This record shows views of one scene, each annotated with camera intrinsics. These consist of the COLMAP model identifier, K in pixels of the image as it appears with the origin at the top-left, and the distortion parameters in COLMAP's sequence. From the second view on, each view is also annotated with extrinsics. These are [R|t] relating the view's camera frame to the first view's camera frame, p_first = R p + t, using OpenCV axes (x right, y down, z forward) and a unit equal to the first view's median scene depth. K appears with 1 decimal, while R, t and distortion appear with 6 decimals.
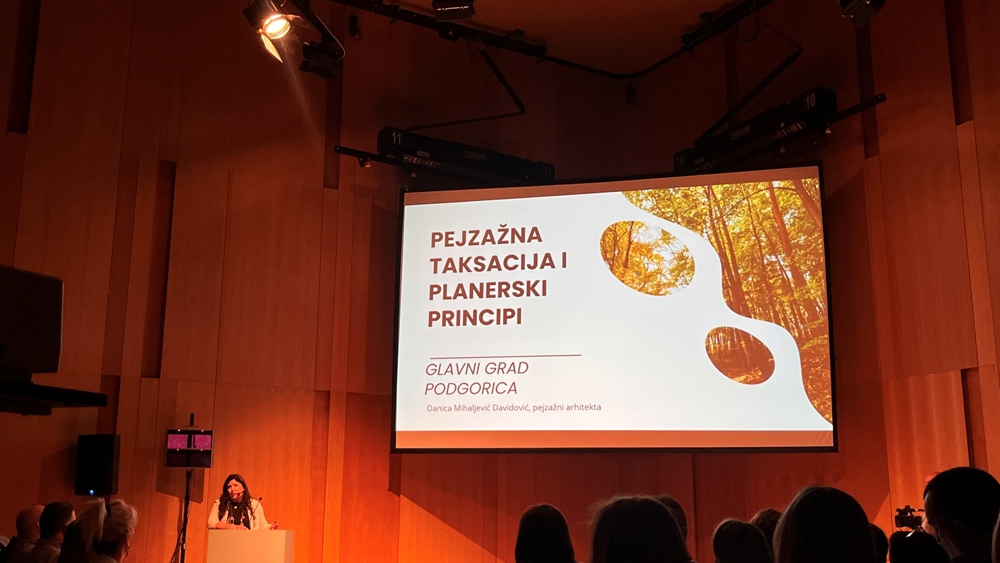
lens RADIAL K [[975.4, 0, 500.0], [0, 975.4, 281.5], [0, 0, 1]] dist [-0.000608, -0.006877]
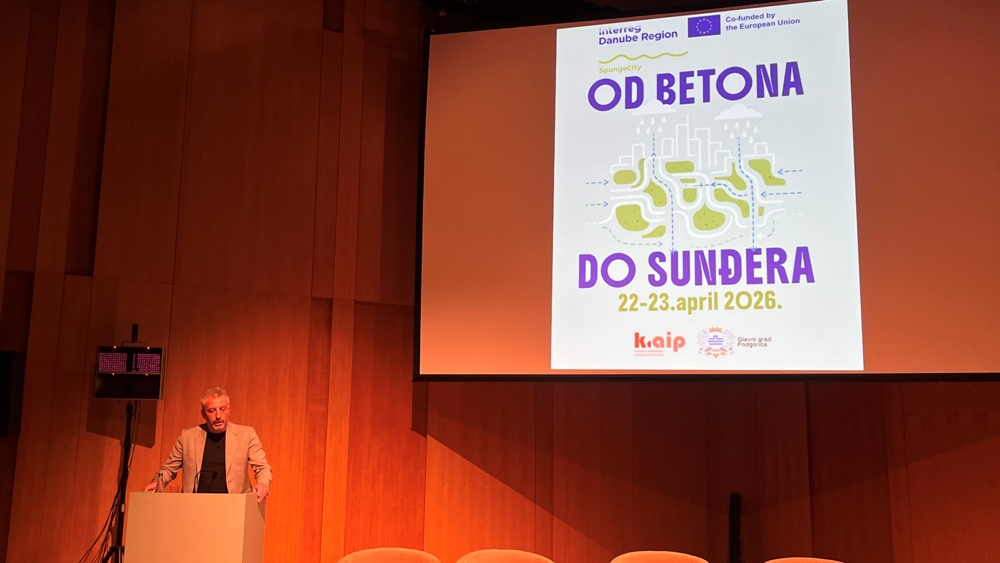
lens RADIAL K [[926.9, 0, 500.0], [0, 926.9, 281.5], [0, 0, 1]] dist [0.000461, -0.001630]
pose [[0.999295, 0.000123, -0.037536, -0.019105], [0.002233, 0.998030, 0.062706, 0.055809], [0.037469, -0.062746, 0.997326, 0.300025]]
